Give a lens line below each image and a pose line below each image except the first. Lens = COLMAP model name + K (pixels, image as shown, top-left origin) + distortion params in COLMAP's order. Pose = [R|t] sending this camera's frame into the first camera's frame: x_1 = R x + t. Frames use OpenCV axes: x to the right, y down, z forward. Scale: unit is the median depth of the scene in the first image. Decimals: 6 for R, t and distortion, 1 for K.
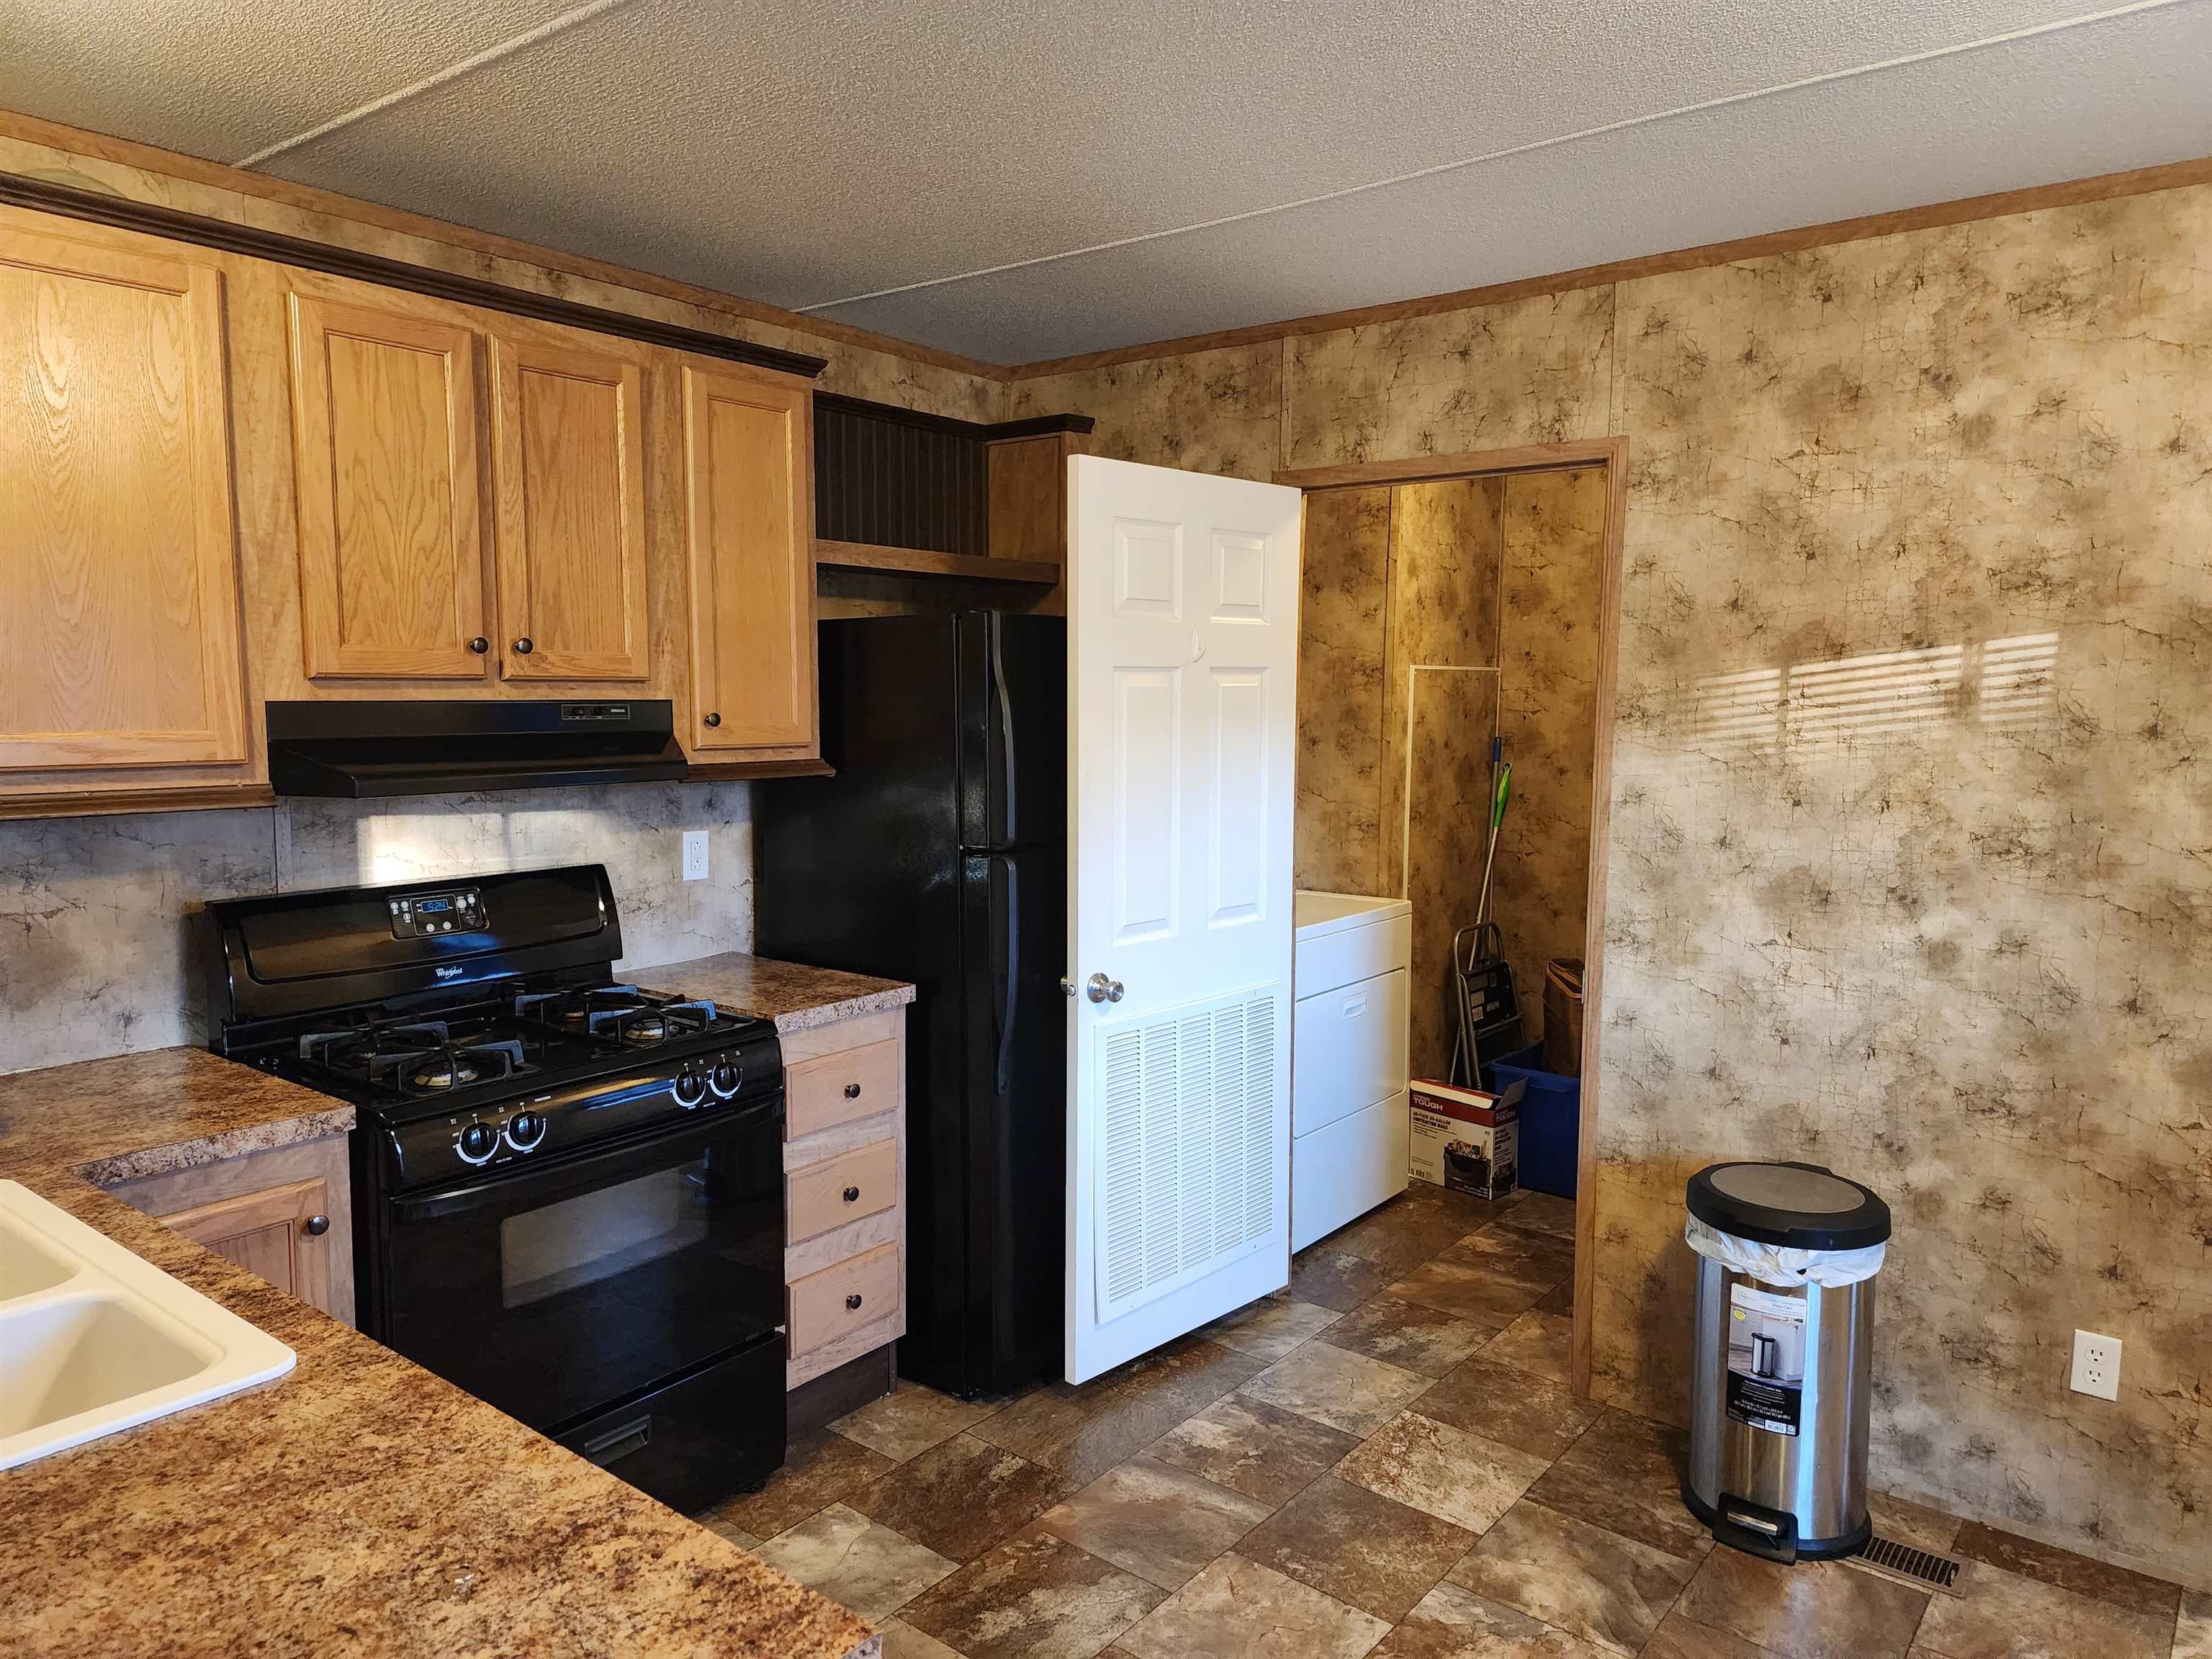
lens RADIAL K [[1473.2, 0, 1106.0], [0, 1473.2, 829.5], [0, 0, 1]] dist [0.061404, -0.048747]
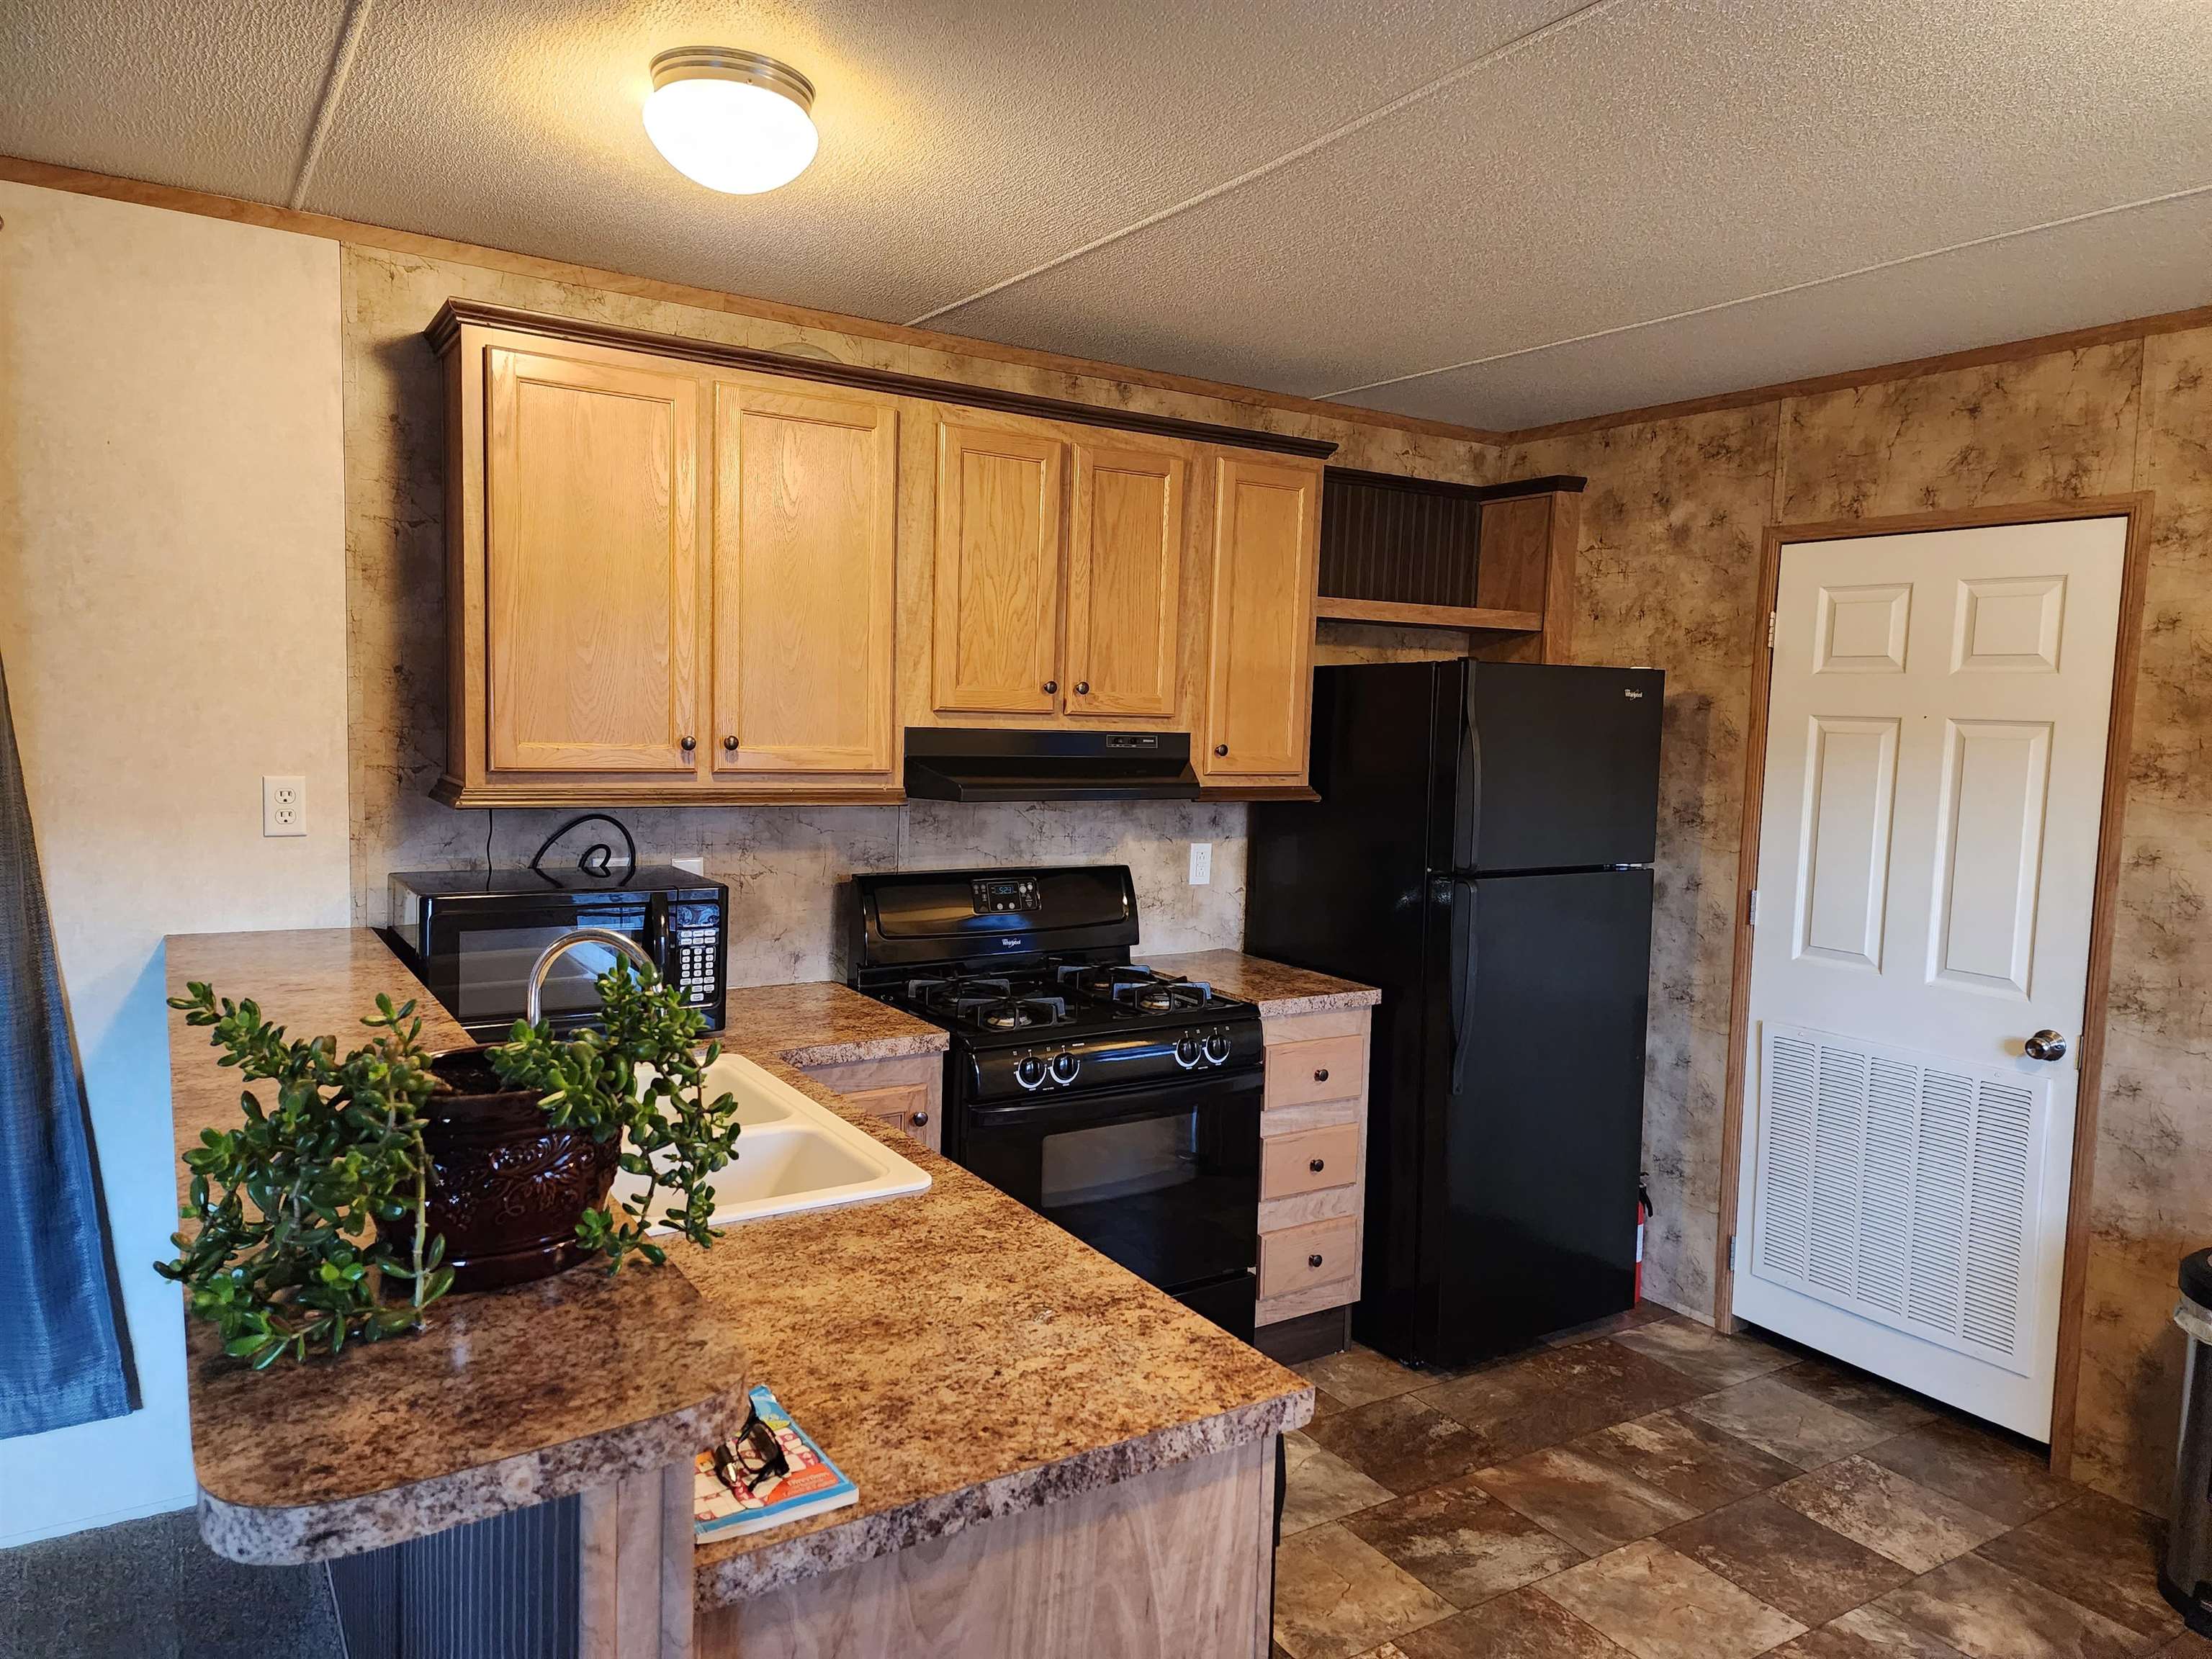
lens RADIAL K [[1490.4, 0, 1106.0], [0, 1490.4, 829.5], [0, 0, 1]] dist [0.139139, -0.104544]
pose [[0.945044, 0.051207, -0.322909, 0.042372], [-0.057980, 0.998253, -0.011384, 0.009747], [0.321762, 0.029480, 0.946362, -0.188783]]
